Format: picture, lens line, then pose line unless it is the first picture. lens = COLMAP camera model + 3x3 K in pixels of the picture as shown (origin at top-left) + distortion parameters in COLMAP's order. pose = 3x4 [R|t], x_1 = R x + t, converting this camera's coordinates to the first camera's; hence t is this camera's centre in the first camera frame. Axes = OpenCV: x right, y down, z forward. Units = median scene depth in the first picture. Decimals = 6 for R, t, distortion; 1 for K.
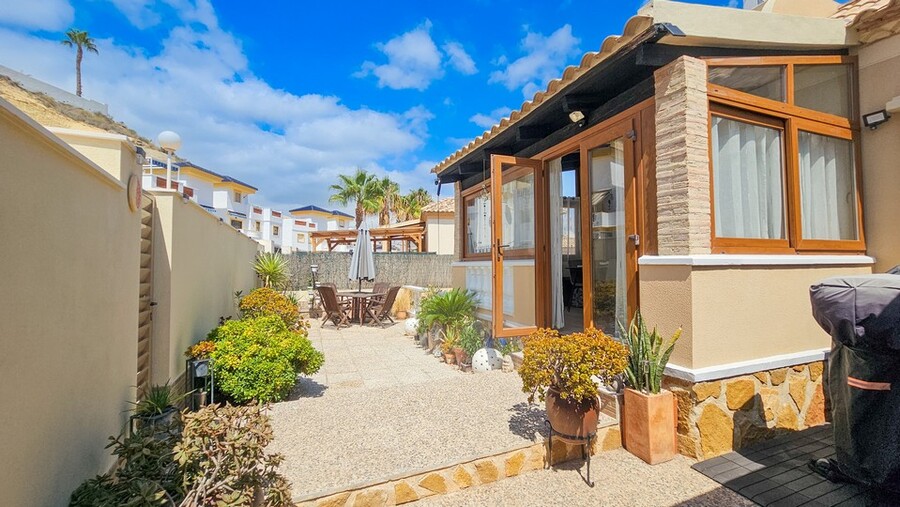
lens RADIAL K [[385.1, 0, 450.0], [0, 385.1, 253.5], [0, 0, 1]] dist [-0.000784, 0.000285]
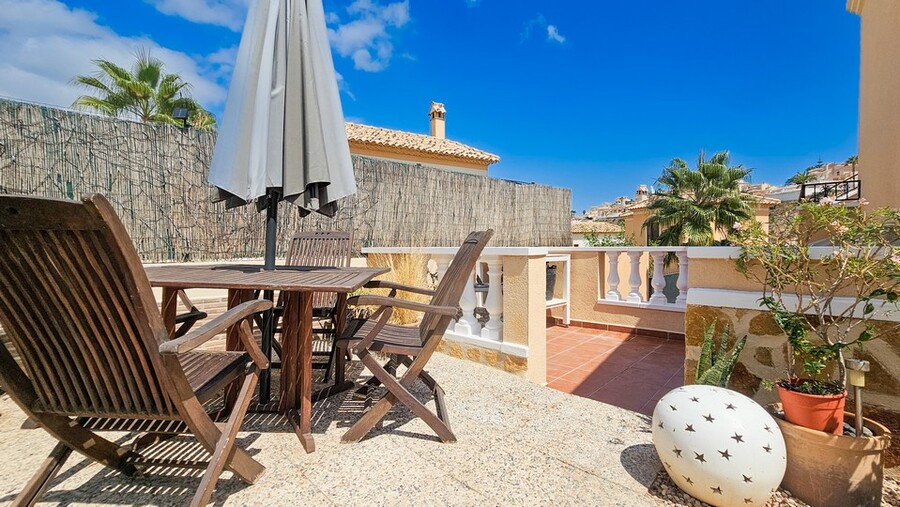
lens RADIAL K [[385.1, 0, 450.0], [0, 385.1, 253.5], [0, 0, 1]] dist [-0.000784, 0.000285]
pose [[0.902406, -0.018210, 0.430502, -0.042280], [0.001638, 0.999244, 0.038832, 0.016606], [-0.430884, -0.034337, 0.901754, 0.156157]]
